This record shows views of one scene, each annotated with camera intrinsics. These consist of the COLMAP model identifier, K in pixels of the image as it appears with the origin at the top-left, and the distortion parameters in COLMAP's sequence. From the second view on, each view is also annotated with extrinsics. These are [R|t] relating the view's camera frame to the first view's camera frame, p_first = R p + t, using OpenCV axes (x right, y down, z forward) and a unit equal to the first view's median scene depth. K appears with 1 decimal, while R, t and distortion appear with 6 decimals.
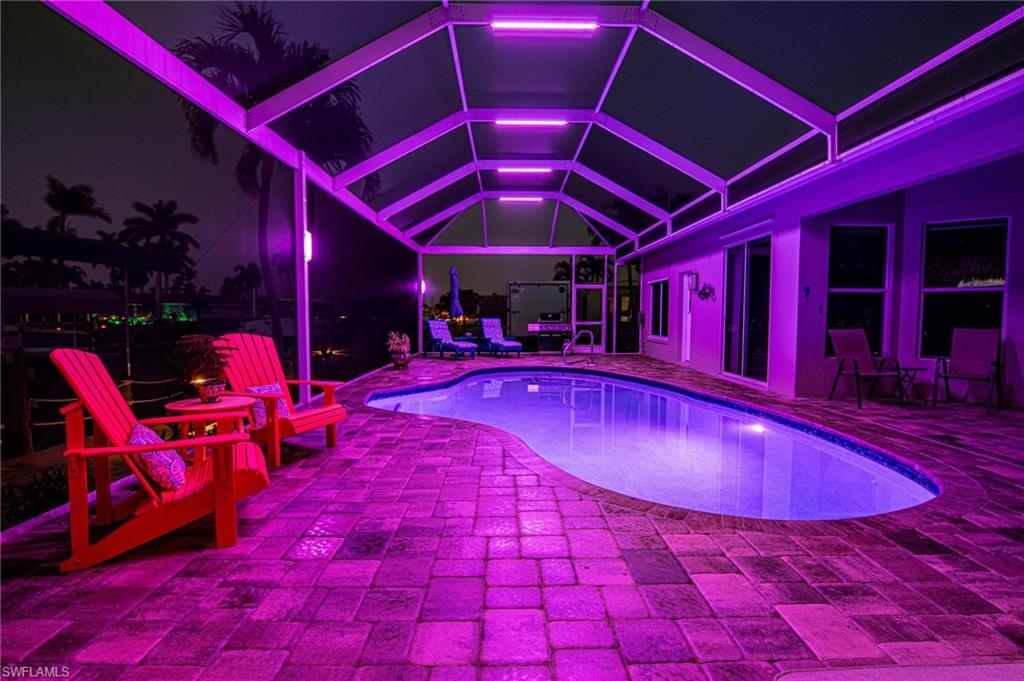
lens RADIAL K [[508.2, 0, 512.0], [0, 508.2, 340.5], [0, 0, 1]] dist [-0.001537, -0.011852]
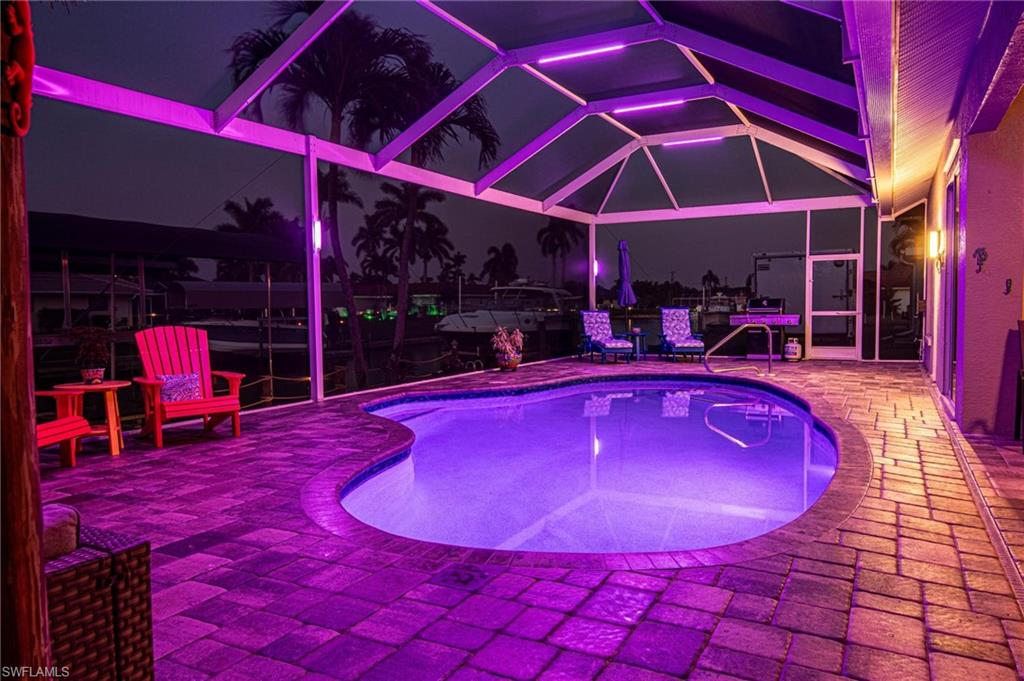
lens RADIAL K [[706.1, 0, 512.0], [0, 706.1, 340.5], [0, 0, 1]] dist [0.003398, -0.007411]
pose [[0.884197, 0.008920, -0.467028, 0.215816], [-0.008539, 0.999959, 0.002931, 0.001706], [0.467035, 0.001396, 0.884238, 0.001657]]
